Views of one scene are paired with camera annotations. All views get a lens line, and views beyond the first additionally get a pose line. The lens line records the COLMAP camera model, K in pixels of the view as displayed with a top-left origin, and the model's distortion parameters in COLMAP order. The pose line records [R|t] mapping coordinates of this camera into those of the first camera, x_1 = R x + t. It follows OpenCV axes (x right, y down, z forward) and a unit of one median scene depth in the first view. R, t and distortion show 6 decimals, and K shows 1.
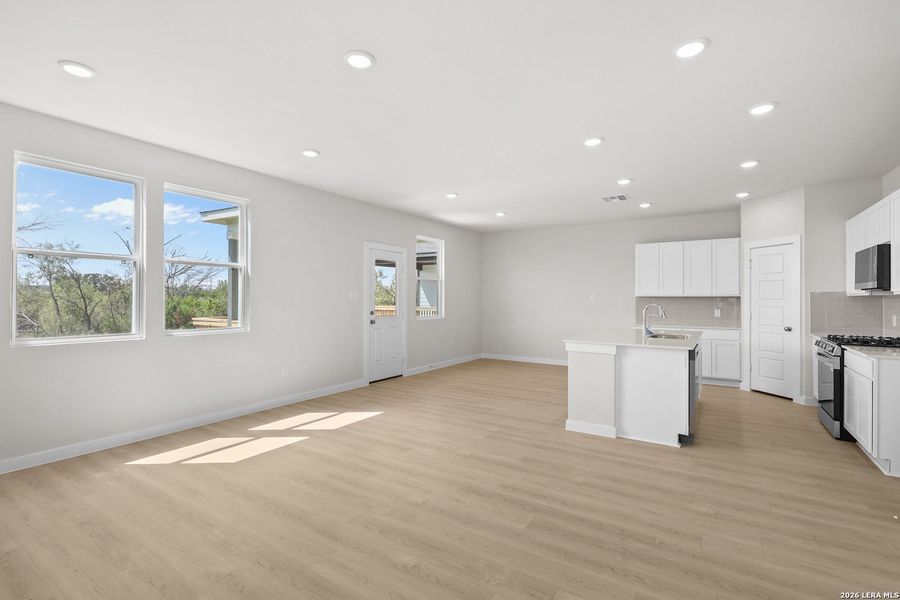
lens RADIAL K [[422.3, 0, 453.4], [0, 422.3, 297.1], [0, 0, 1]] dist [-0.034530, -0.000124]
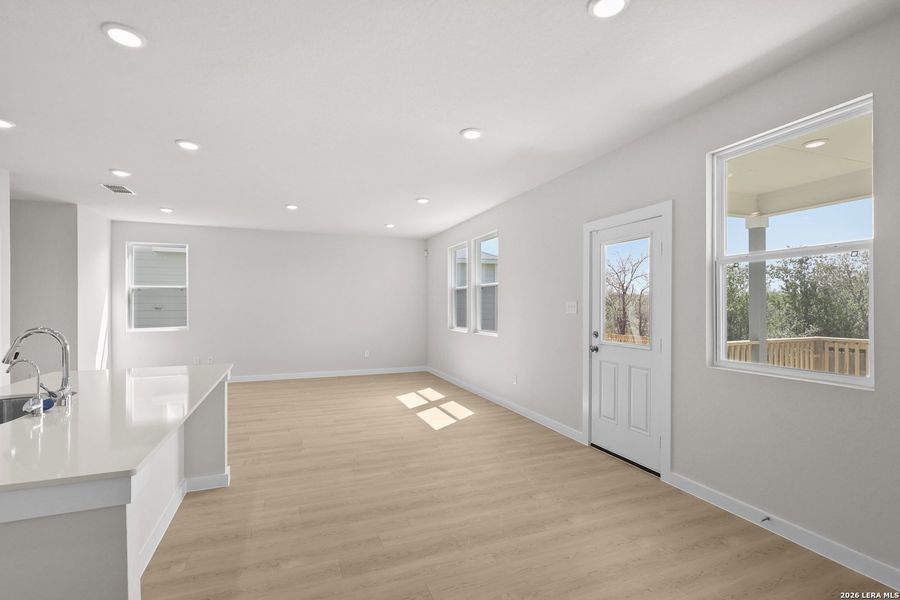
lens RADIAL K [[422.3, 0, 453.4], [0, 422.3, 297.1], [0, 0, 1]] dist [-0.034530, -0.000124]
pose [[-0.598104, -0.013694, -0.801301, 0.795463], [0.008178, 0.999698, -0.023189, -0.007385], [0.801377, -0.020422, -0.597811, 2.223672]]
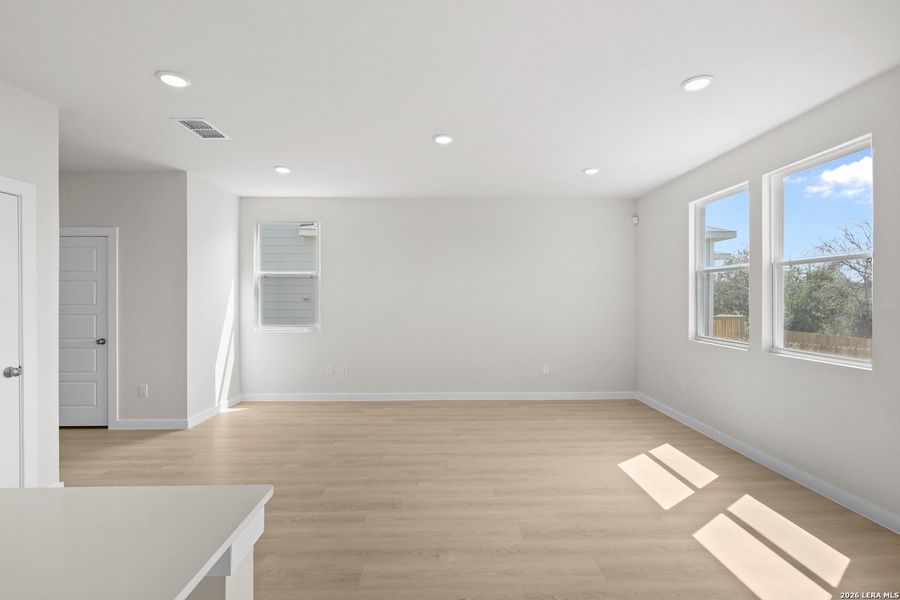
lens RADIAL K [[422.3, 0, 453.4], [0, 422.3, 297.1], [0, 0, 1]] dist [-0.034530, -0.000124]
pose [[-0.831932, -0.001208, -0.554876, 0.381599], [0.000594, 0.999995, -0.003068, -0.021833], [0.554877, -0.002882, -0.831928, 1.565459]]
